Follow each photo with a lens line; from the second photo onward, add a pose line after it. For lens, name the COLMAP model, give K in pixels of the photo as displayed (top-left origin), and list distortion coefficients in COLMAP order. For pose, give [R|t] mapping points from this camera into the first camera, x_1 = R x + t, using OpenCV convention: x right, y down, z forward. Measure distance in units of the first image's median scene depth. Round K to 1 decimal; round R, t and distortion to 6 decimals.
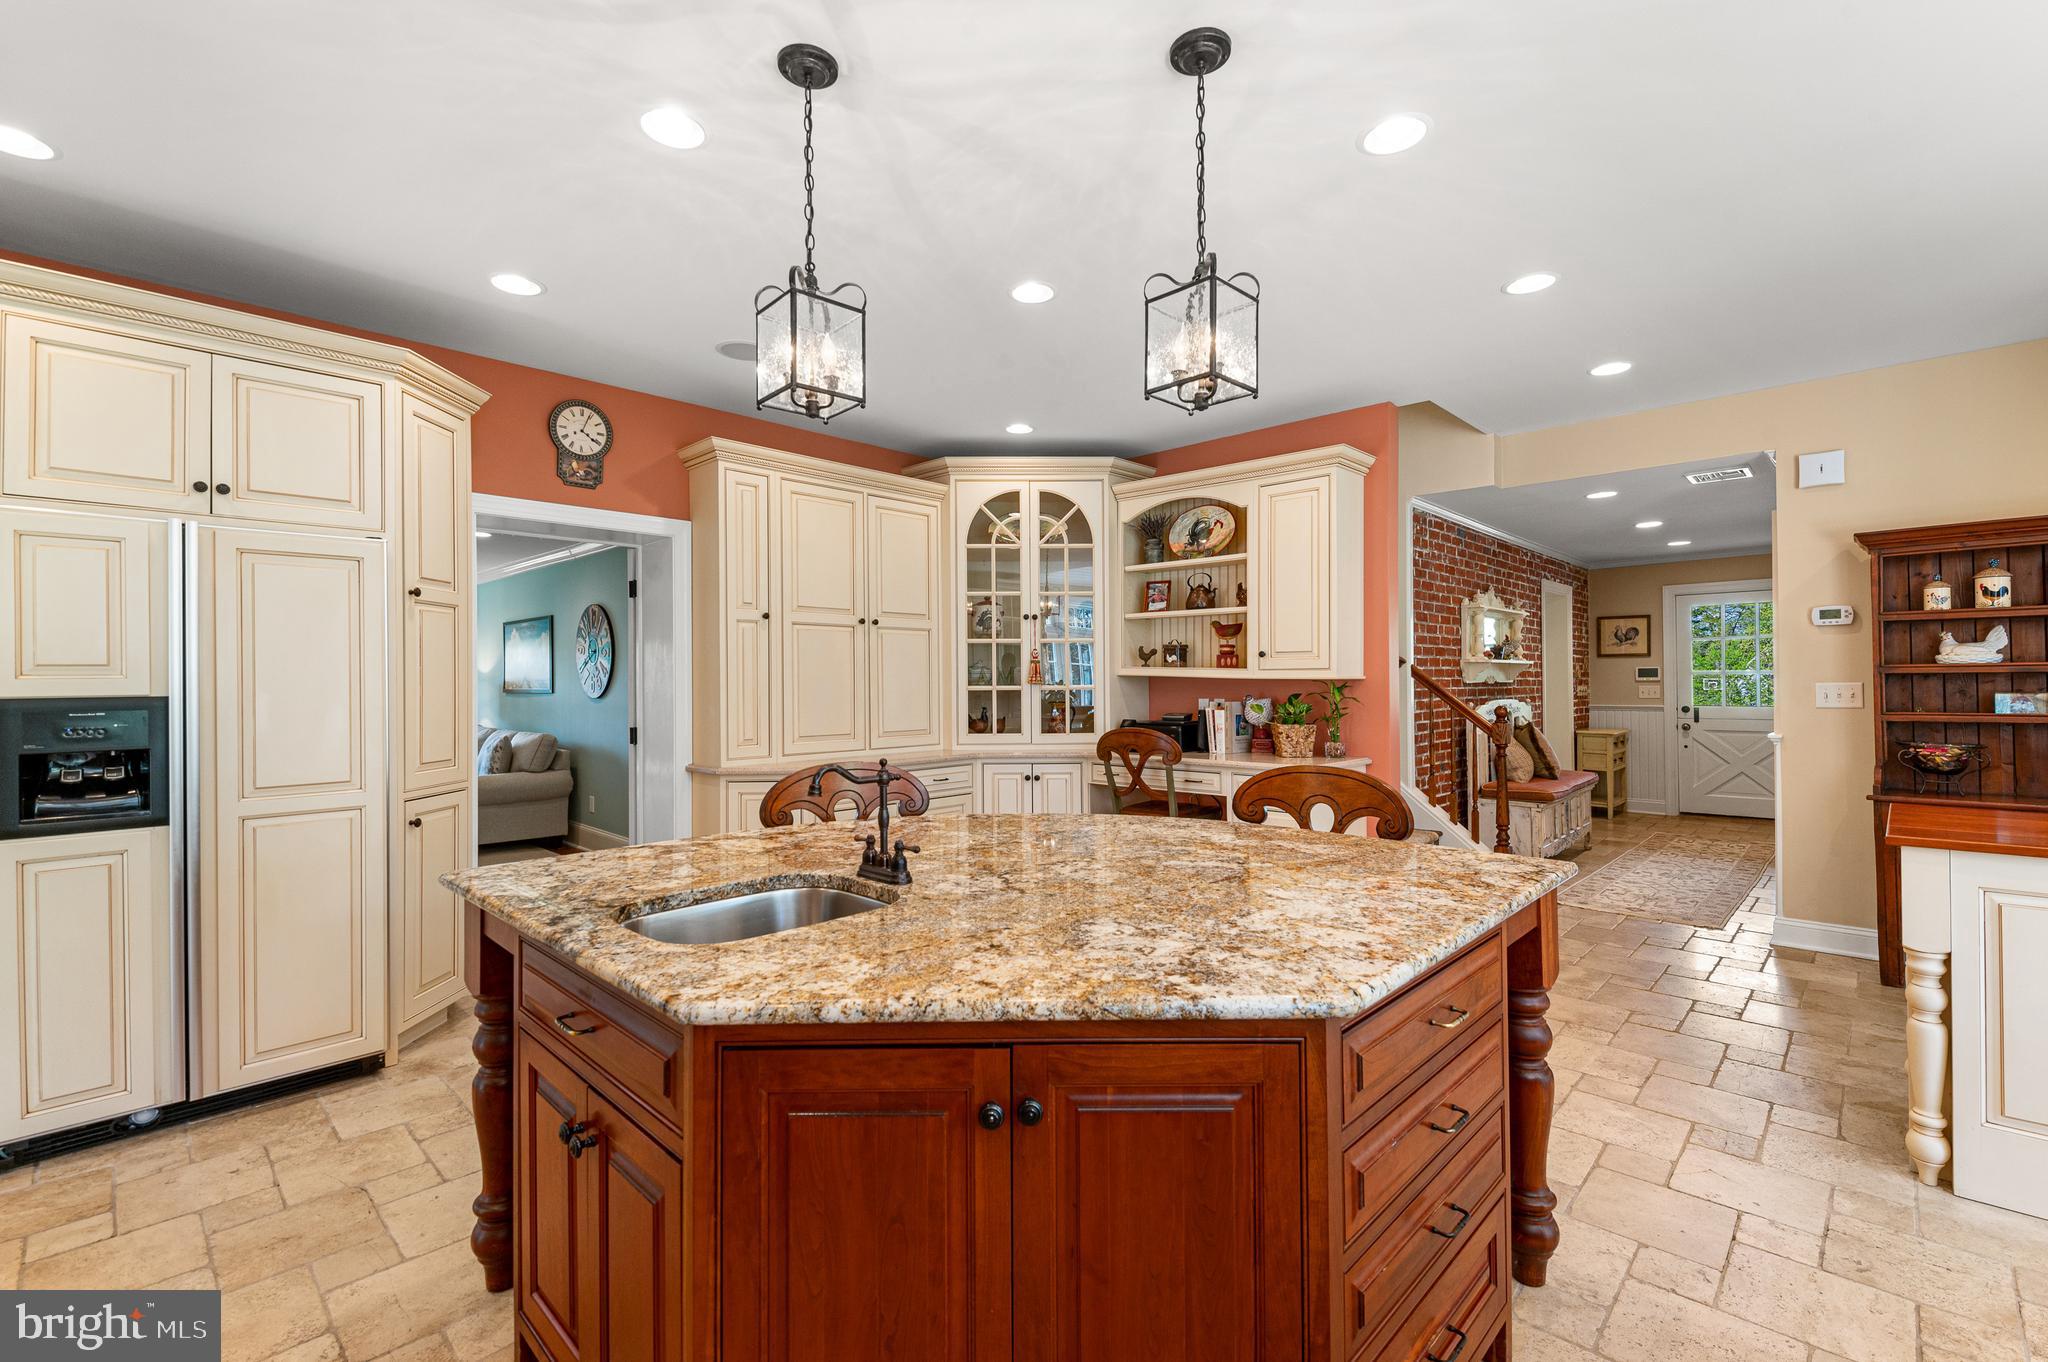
lens RADIAL K [[887.7, 0, 1025.6], [0, 887.7, 674.7], [0, 0, 1]] dist [0.019291, -0.006186]
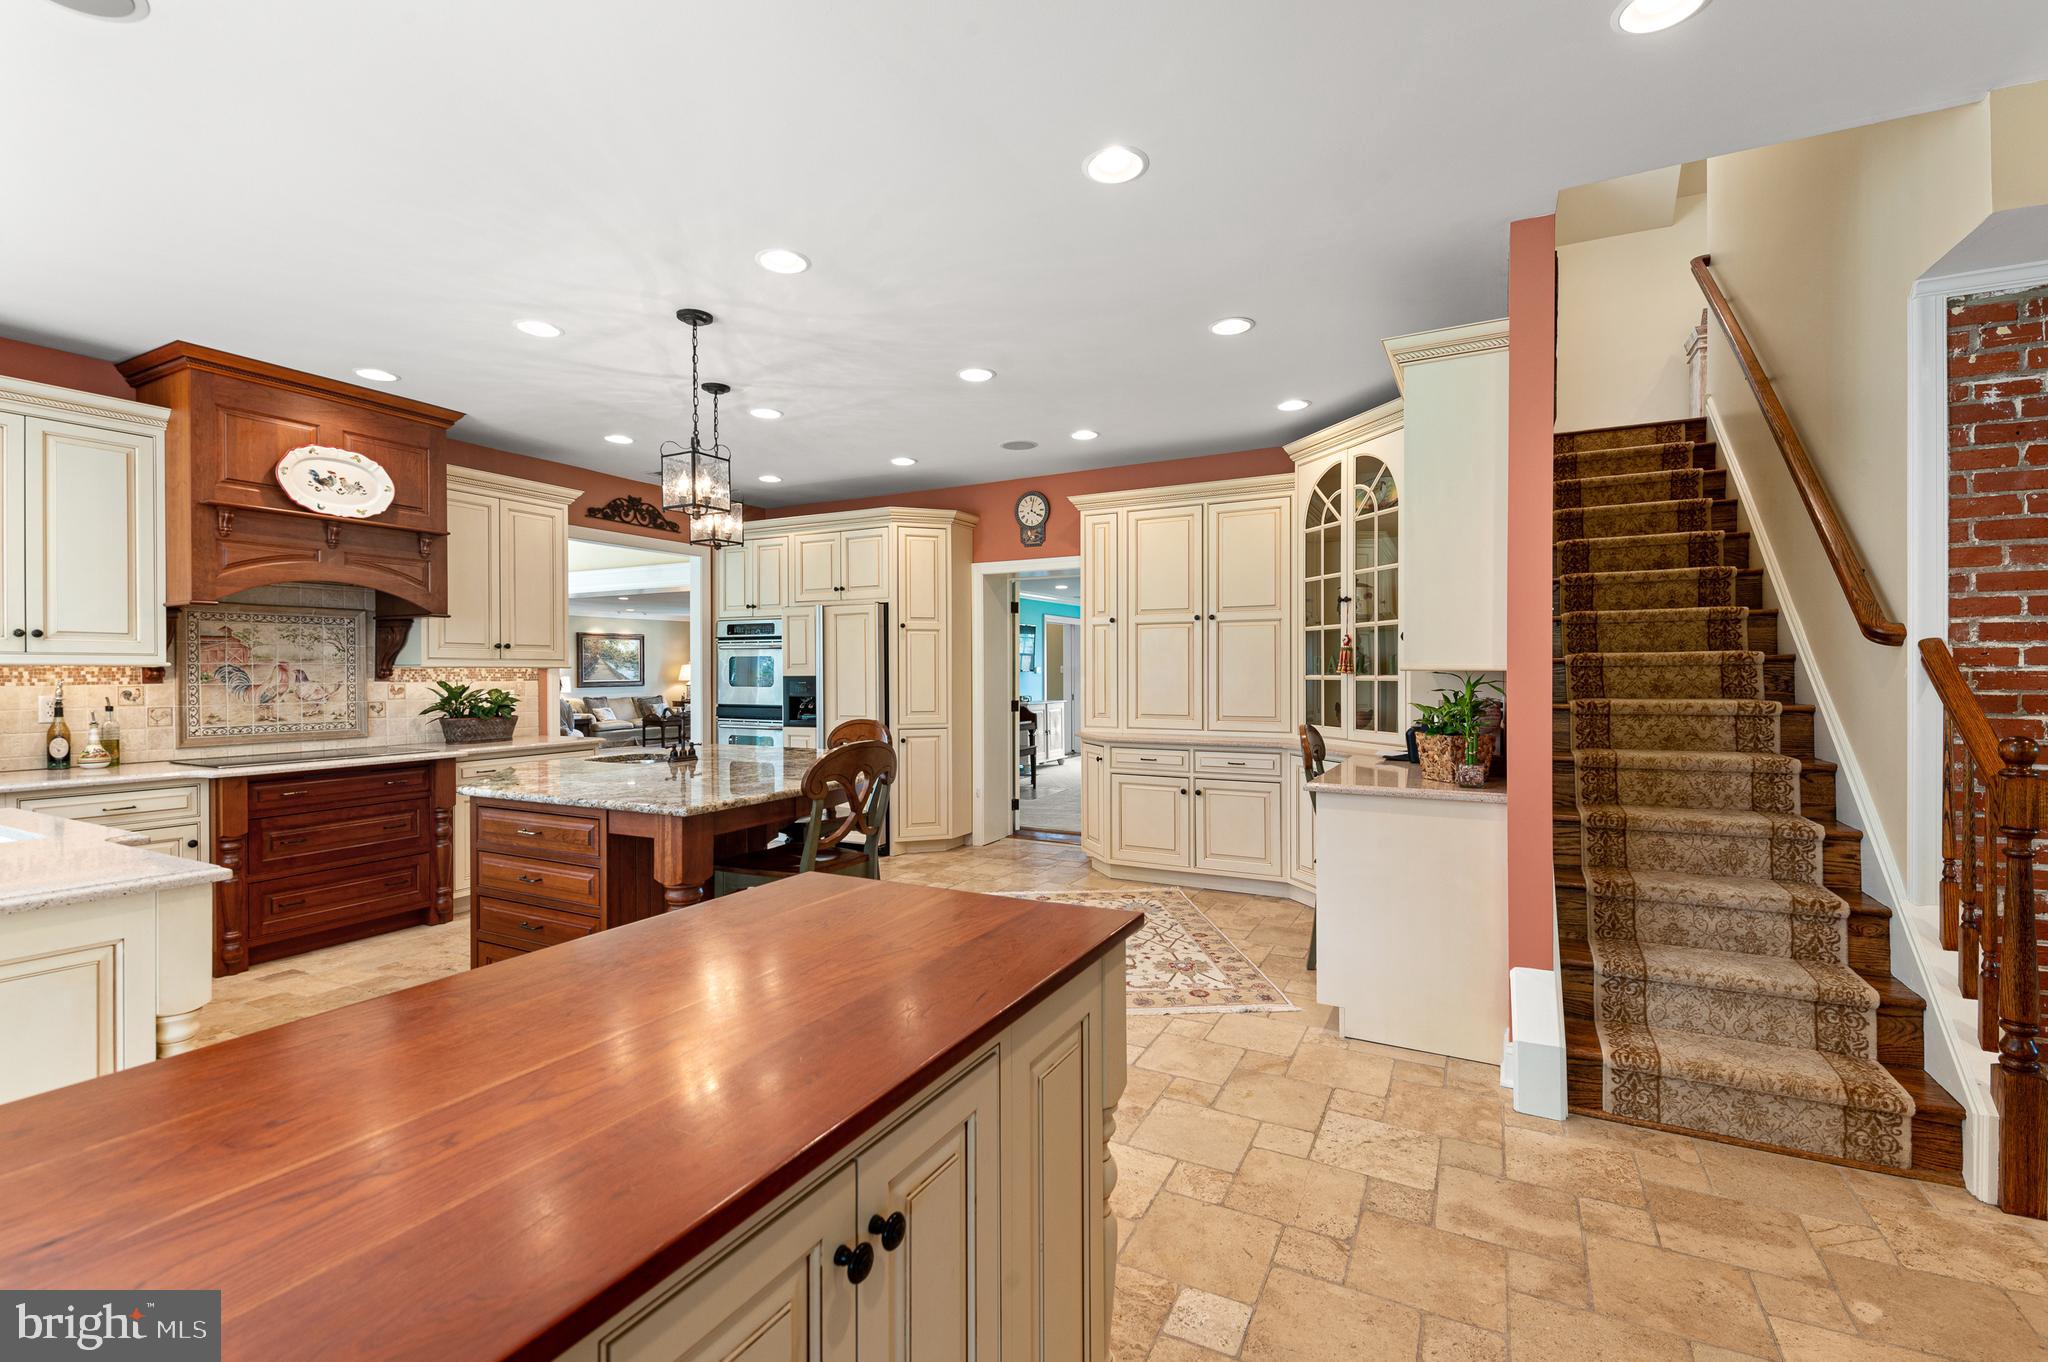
lens RADIAL K [[887.7, 0, 1020.8], [0, 887.7, 676.6], [0, 0, 1]] dist [0.019291, -0.006186]
pose [[0.277621, 0.010643, -0.960632, 0.788274], [0.010430, 0.999846, 0.014091, -0.002521], [0.960634, -0.013931, 0.277468, 0.427543]]
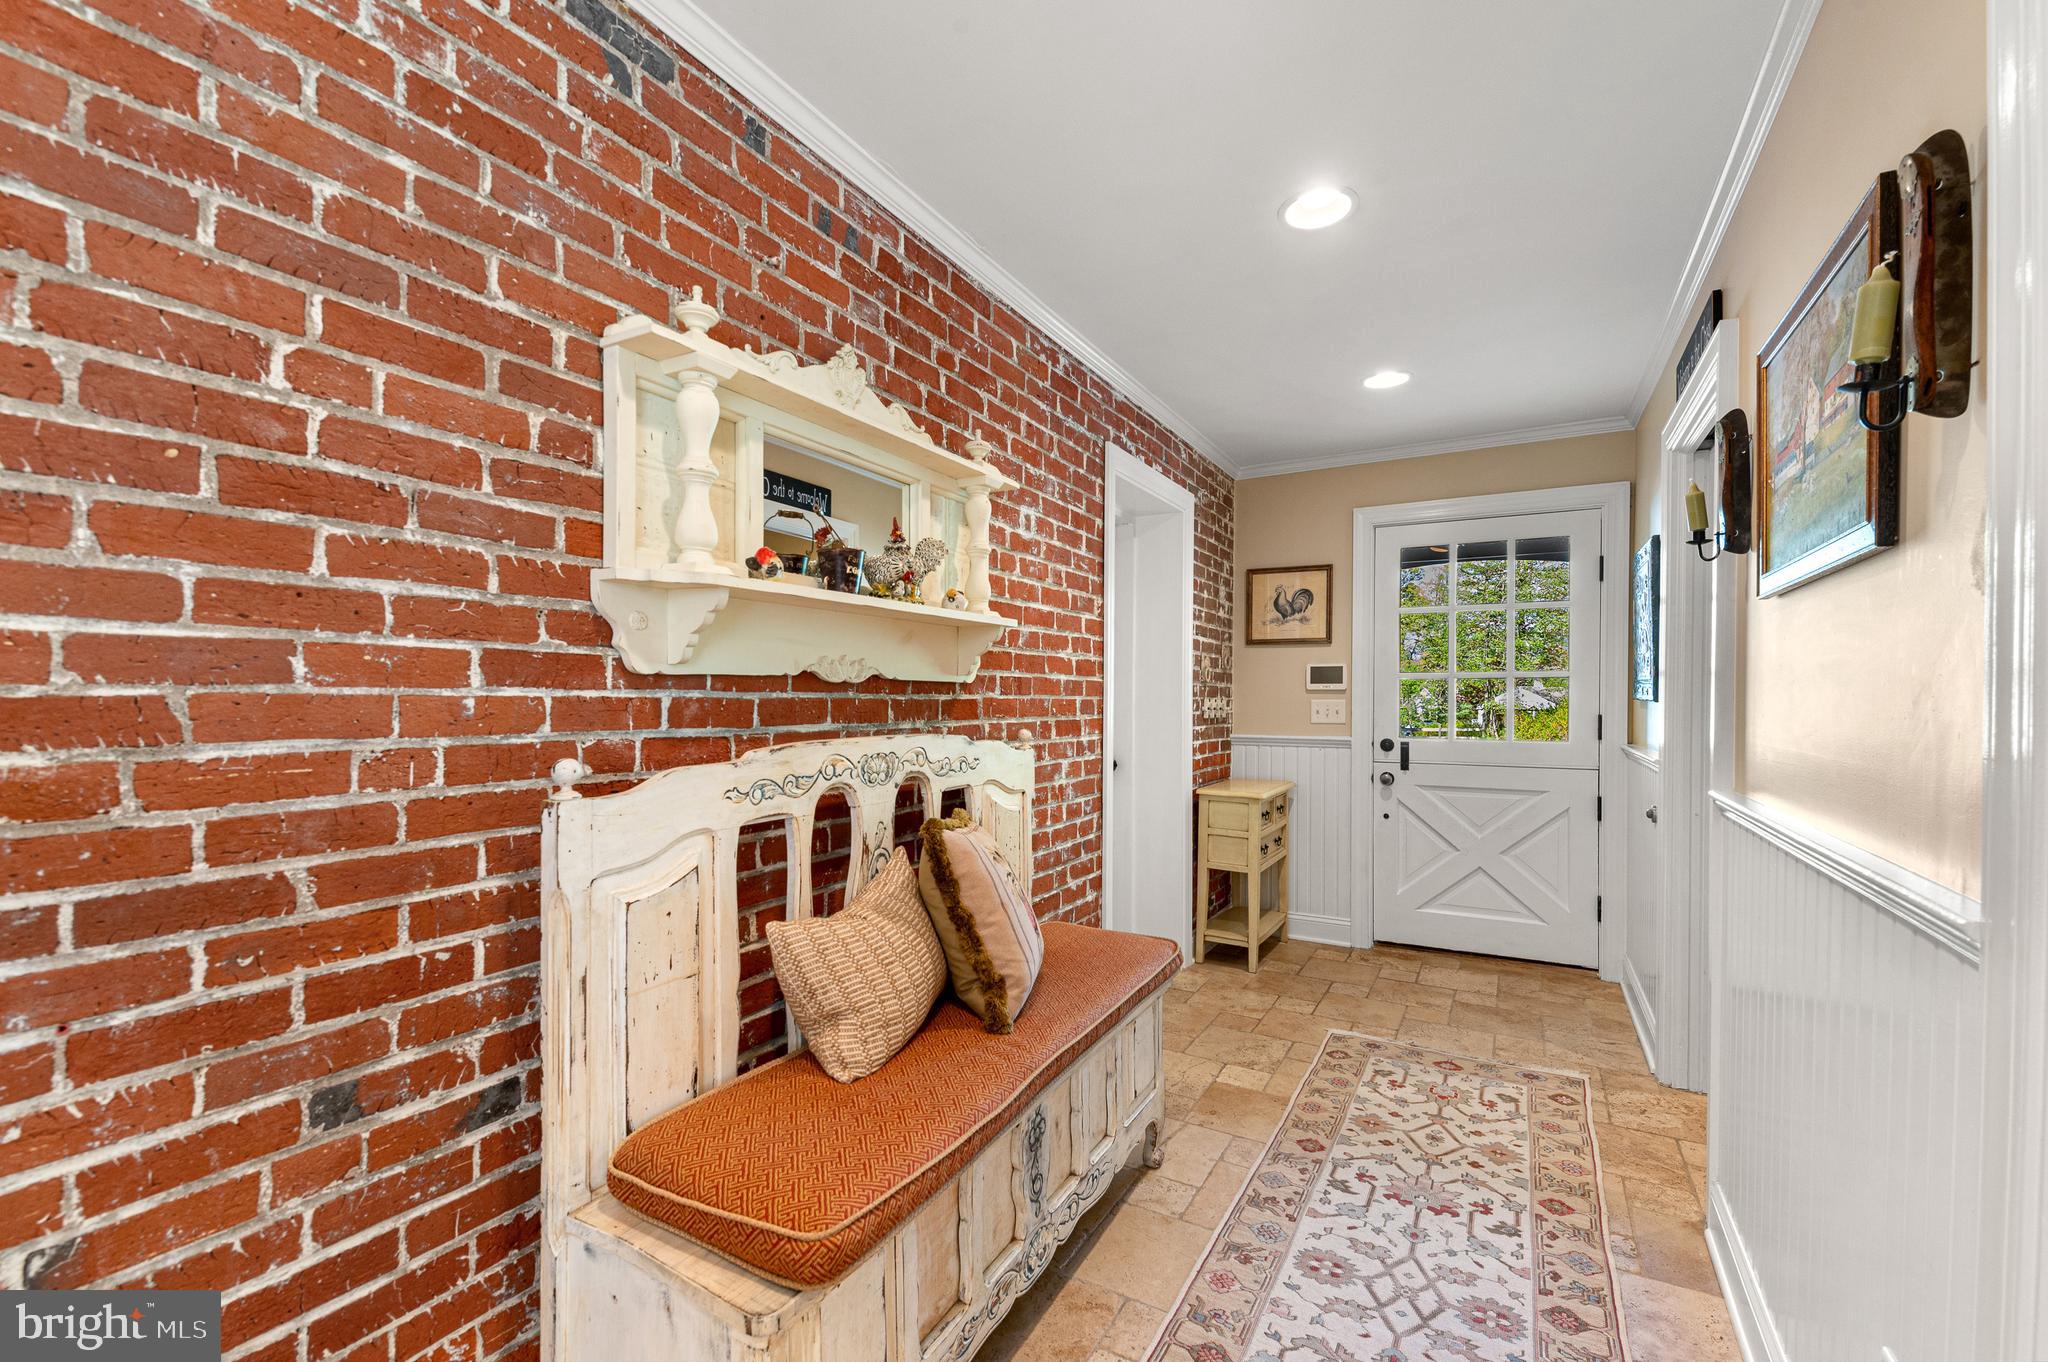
lens RADIAL K [[887.7, 0, 1039.5], [0, 887.7, 700.2], [0, 0, 1]] dist [0.019291, -0.006186]
pose [[0.962227, 0.008442, 0.272116, 0.627385], [-0.011655, 0.999880, 0.010196, 0.015328], [-0.271997, -0.012982, 0.962211, 0.870305]]
